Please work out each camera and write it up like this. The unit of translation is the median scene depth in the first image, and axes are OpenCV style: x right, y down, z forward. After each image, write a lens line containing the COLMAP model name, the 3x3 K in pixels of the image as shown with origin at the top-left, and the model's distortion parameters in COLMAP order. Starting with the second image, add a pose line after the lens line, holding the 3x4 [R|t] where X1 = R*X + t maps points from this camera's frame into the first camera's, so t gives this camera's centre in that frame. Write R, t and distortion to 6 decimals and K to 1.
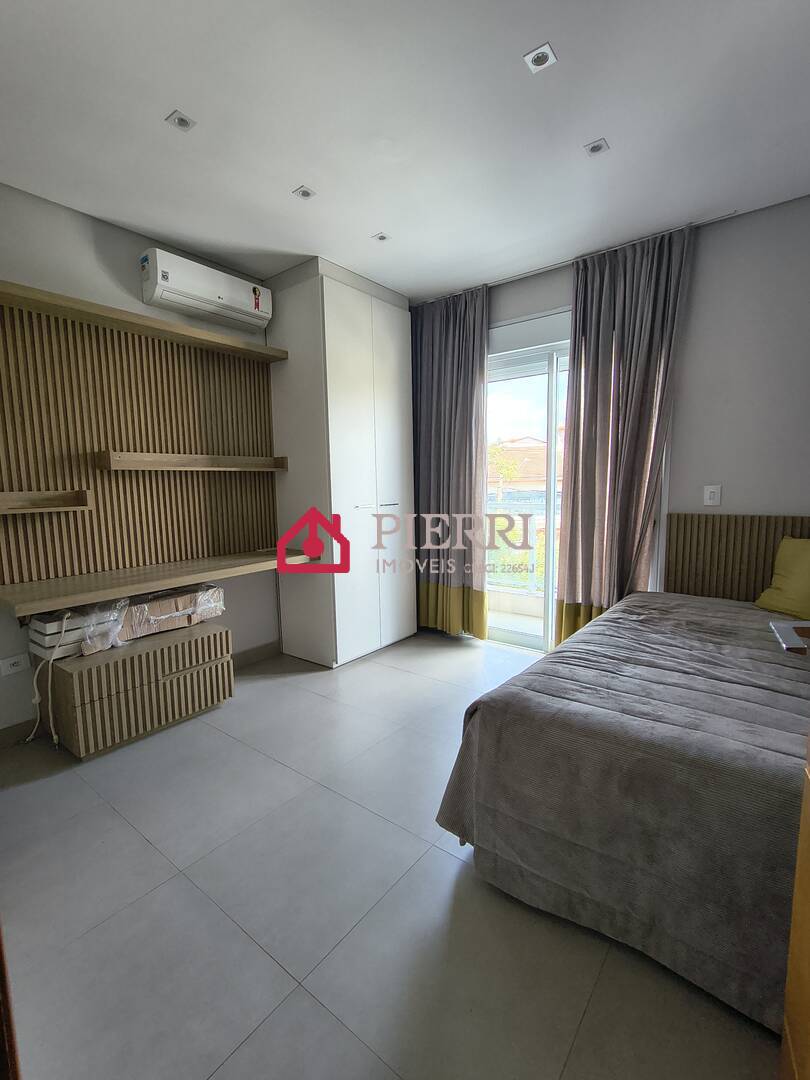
lens RADIAL K [[485.6, 0, 405.4], [0, 485.6, 542.4], [0, 0, 1]] dist [0.004627, 0.000162]
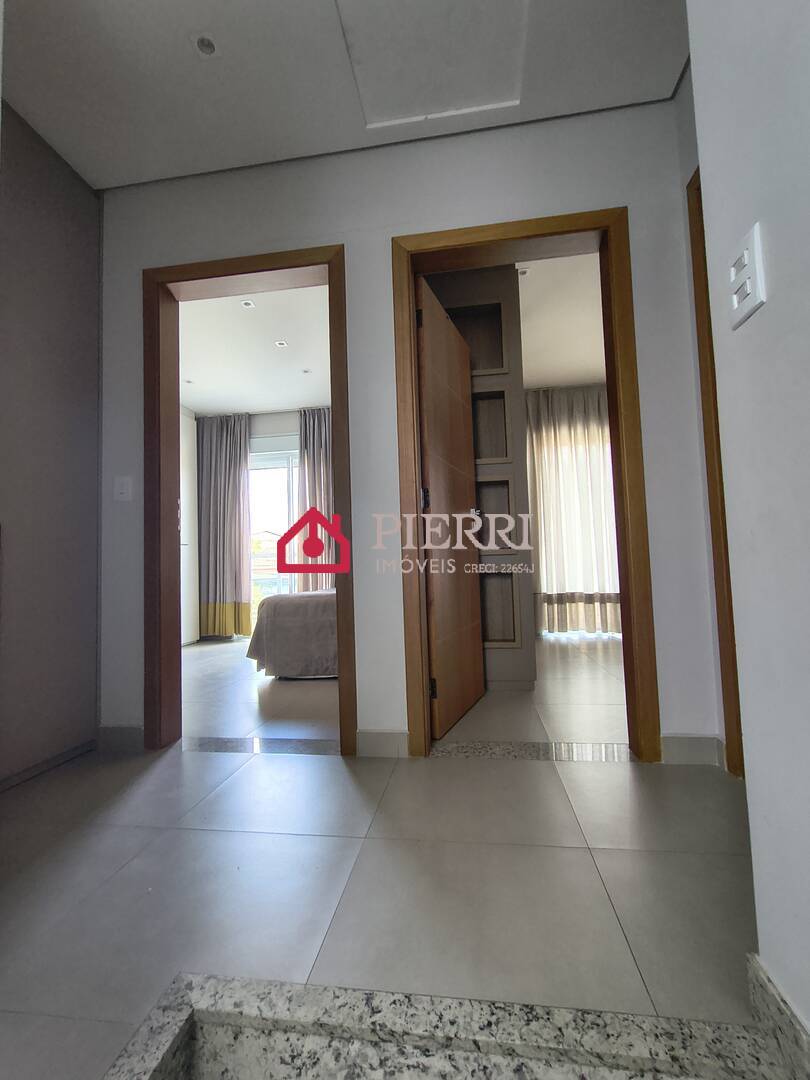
lens RADIAL K [[485.6, 0, 405.4], [0, 485.6, 540.3], [0, 0, 1]] dist [0.004627, 0.000162]
pose [[0.864901, 0.018135, 0.501615, -0.180317], [0.083560, 0.980200, -0.179514, 0.221312], [-0.494938, 0.197177, 0.846261, -0.543022]]
